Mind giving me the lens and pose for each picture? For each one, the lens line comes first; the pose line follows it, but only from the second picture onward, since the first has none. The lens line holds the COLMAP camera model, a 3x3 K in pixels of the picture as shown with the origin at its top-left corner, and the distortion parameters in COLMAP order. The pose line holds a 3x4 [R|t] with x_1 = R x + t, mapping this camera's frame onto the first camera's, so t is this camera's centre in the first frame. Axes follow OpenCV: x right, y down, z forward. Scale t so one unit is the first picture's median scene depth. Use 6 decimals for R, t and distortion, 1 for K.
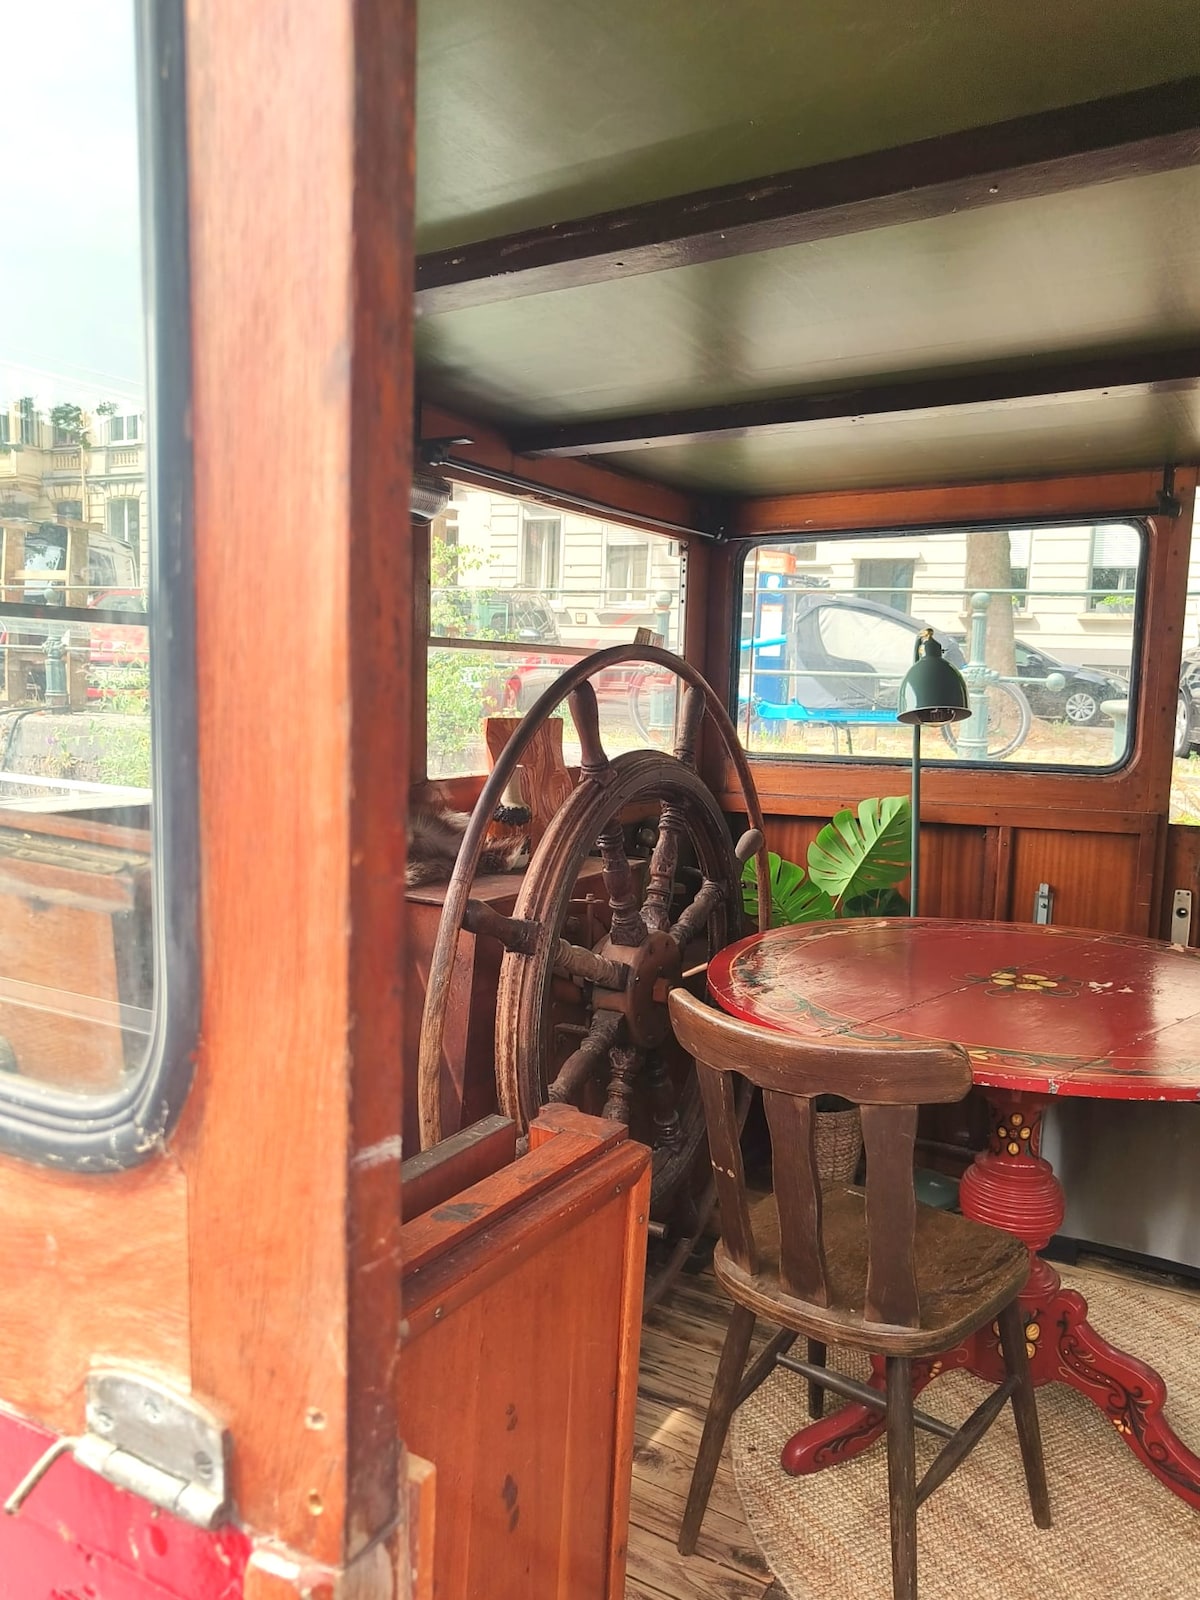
lens RADIAL K [[1155.8, 0, 602.6], [0, 1155.8, 800.9], [0, 0, 1]] dist [0.001352, 0.002544]
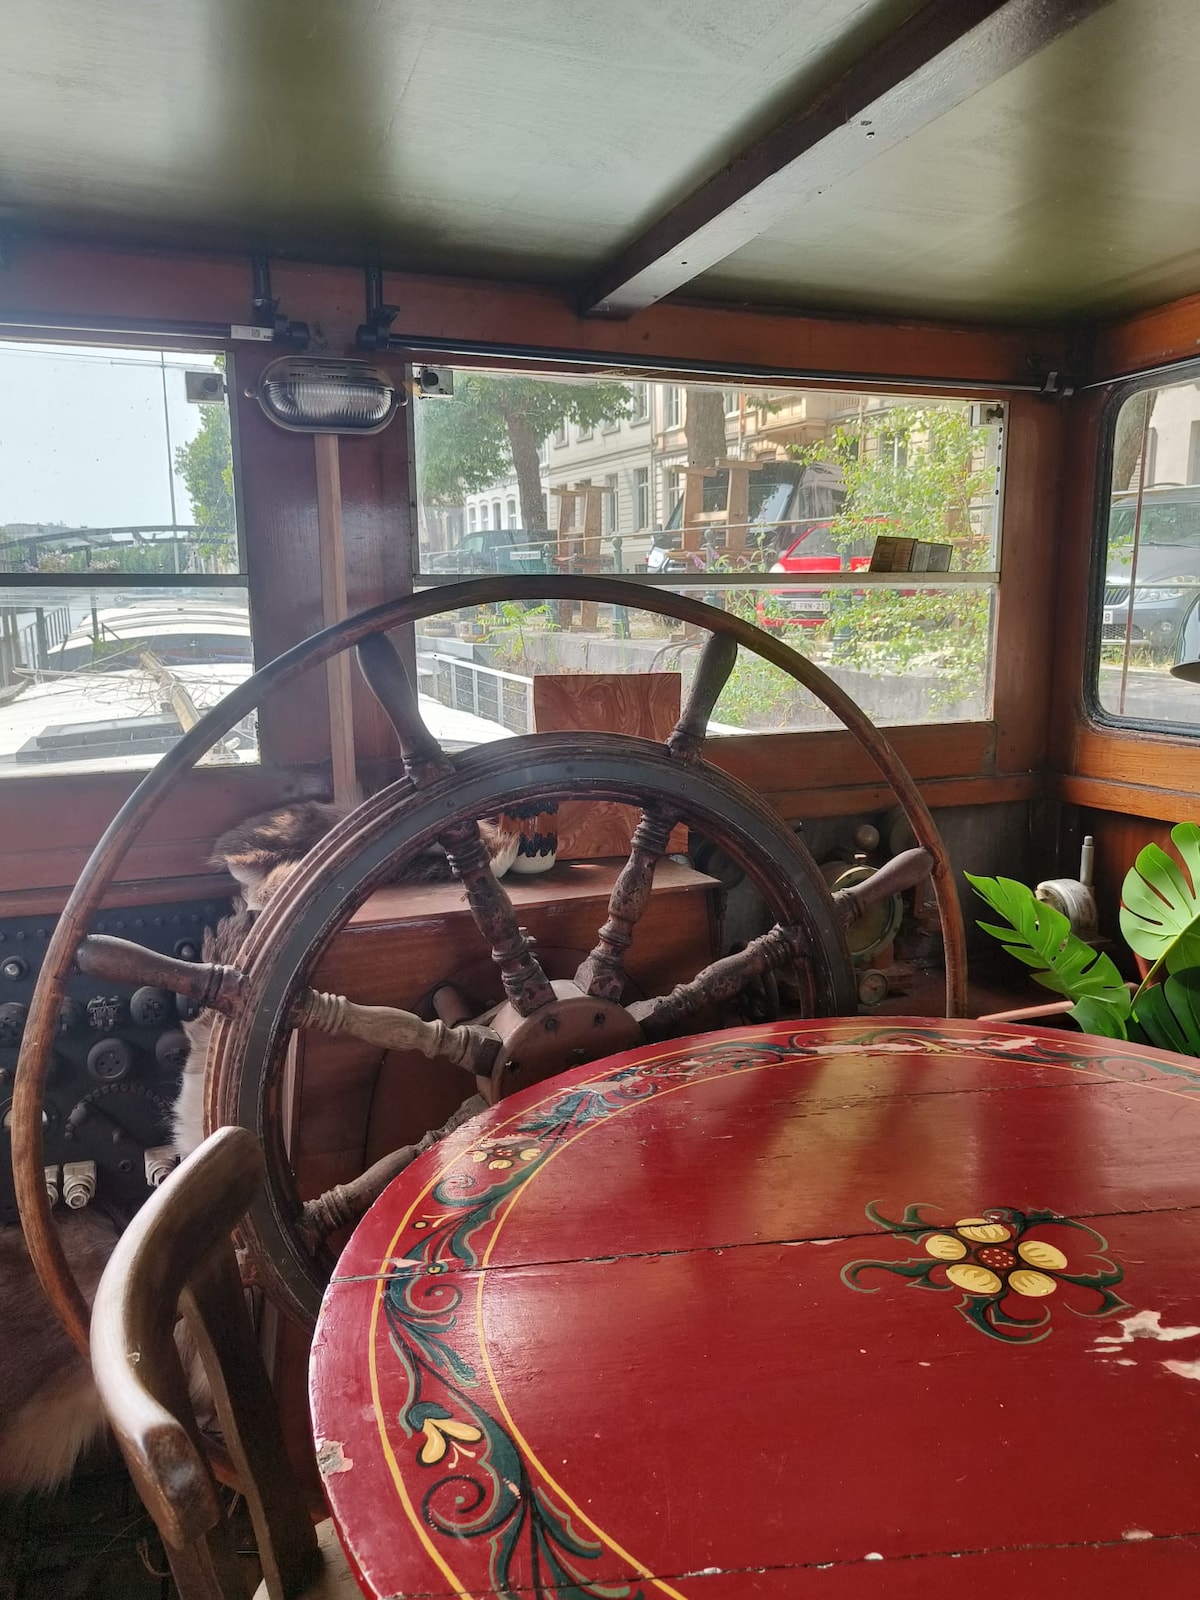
lens RADIAL K [[1134.8, 0, 600.0], [0, 1134.8, 800.0], [0, 0, 1]] dist [0.025878, 0.002168]
pose [[0.785128, 0.079638, -0.614192, 0.340825], [-0.030790, 0.995491, 0.089720, -0.049259], [0.618568, -0.051531, 0.784040, 0.353642]]
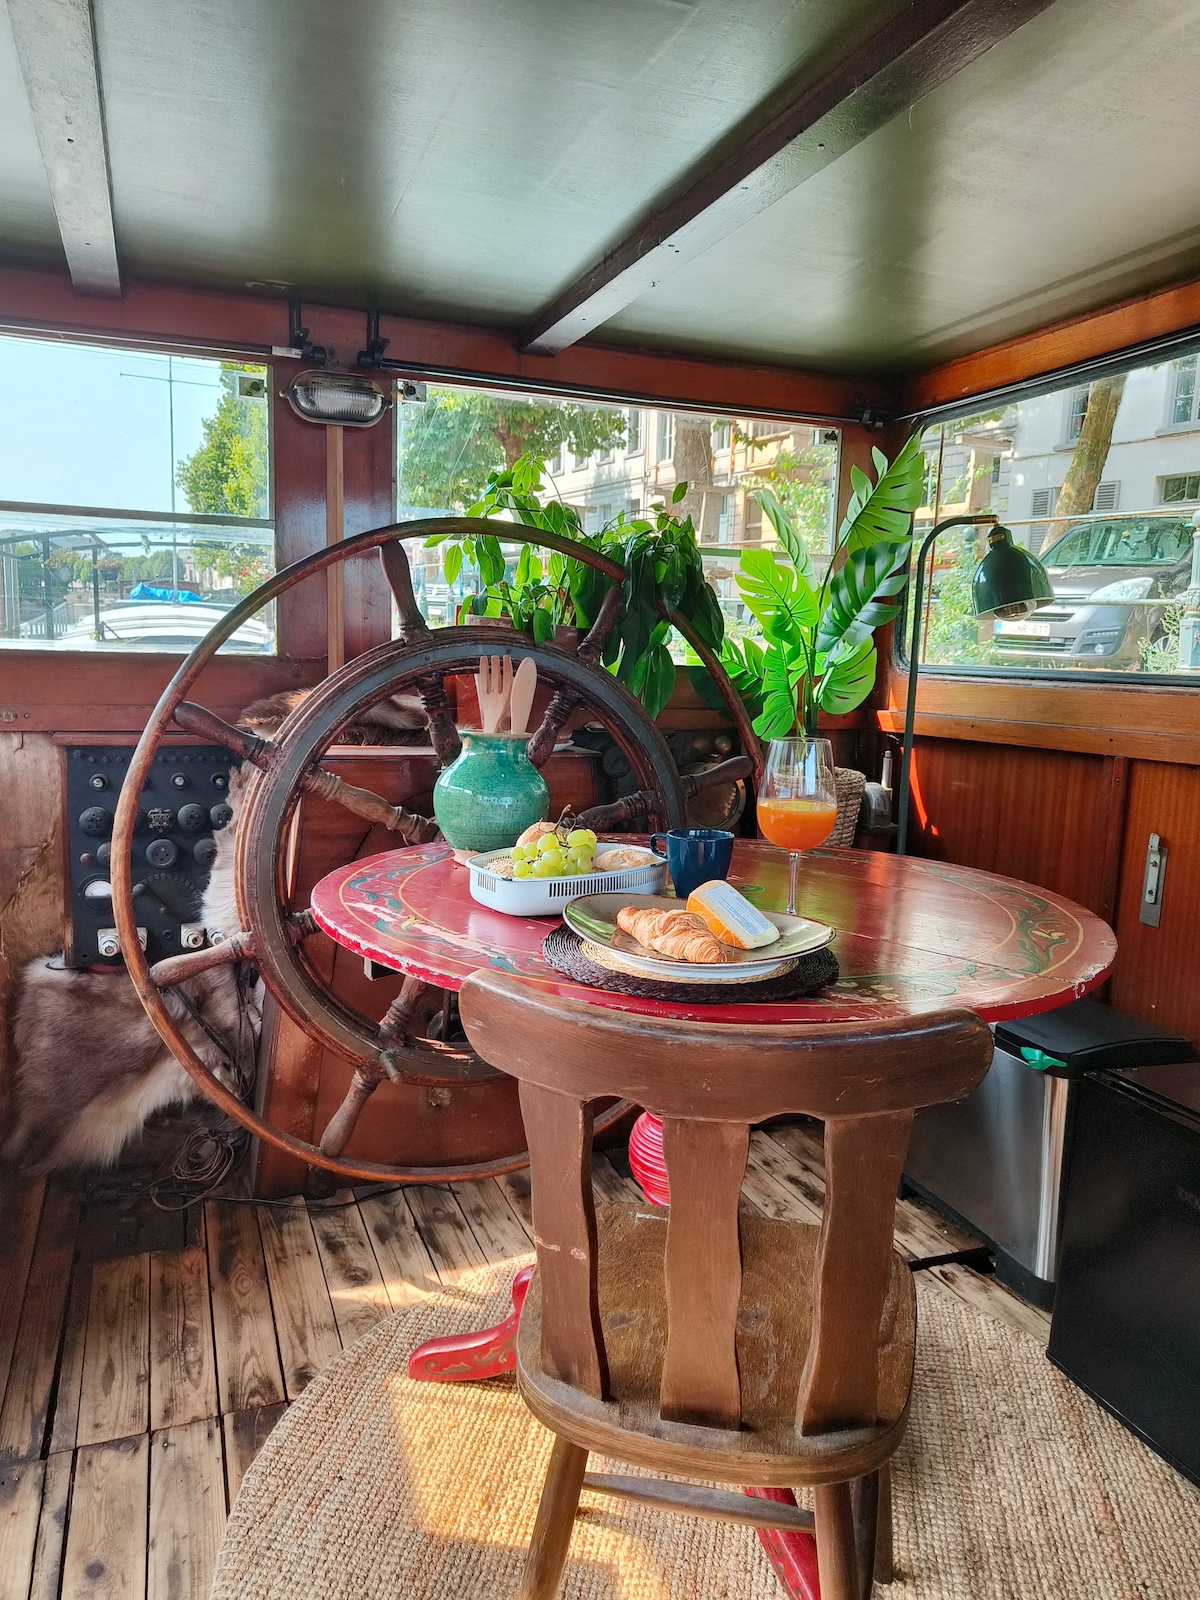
lens RADIAL K [[1145.6, 0, 603.0], [0, 1145.6, 795.5], [0, 0, 1]] dist [0.017886, 0.001633]
pose [[0.790224, 0.091215, -0.605992, 0.547077], [-0.071211, 0.995829, 0.057033, 0.029027], [0.608667, -0.001915, 0.793423, 0.185876]]
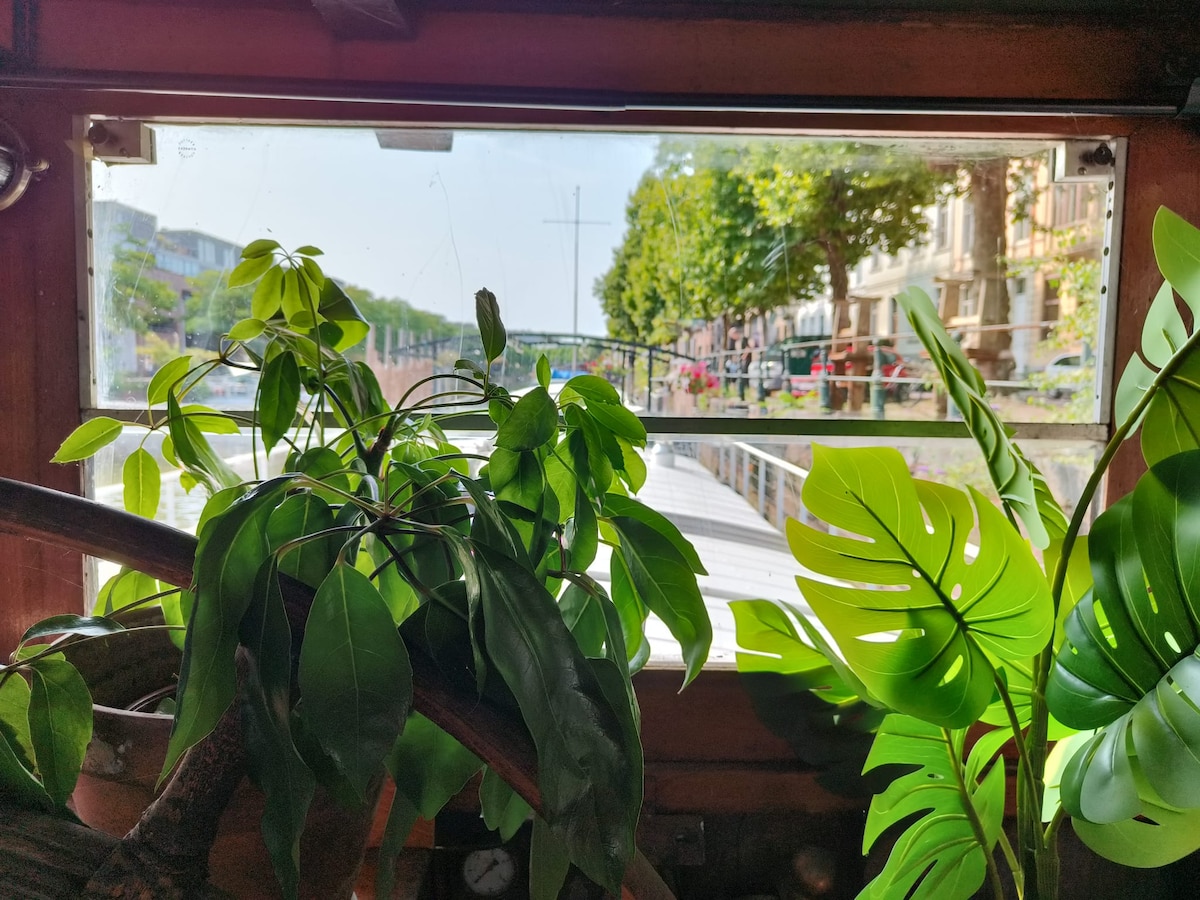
lens RADIAL K [[859.2, 0, 607.9], [0, 859.2, 446.9], [0, 0, 1]] dist [0.017886, 0.001633]
pose [[0.532051, 0.048580, -0.845318, 0.253666], [-0.081860, 0.996627, 0.005752, -0.116691], [0.842746, 0.066137, 0.534233, 0.776129]]
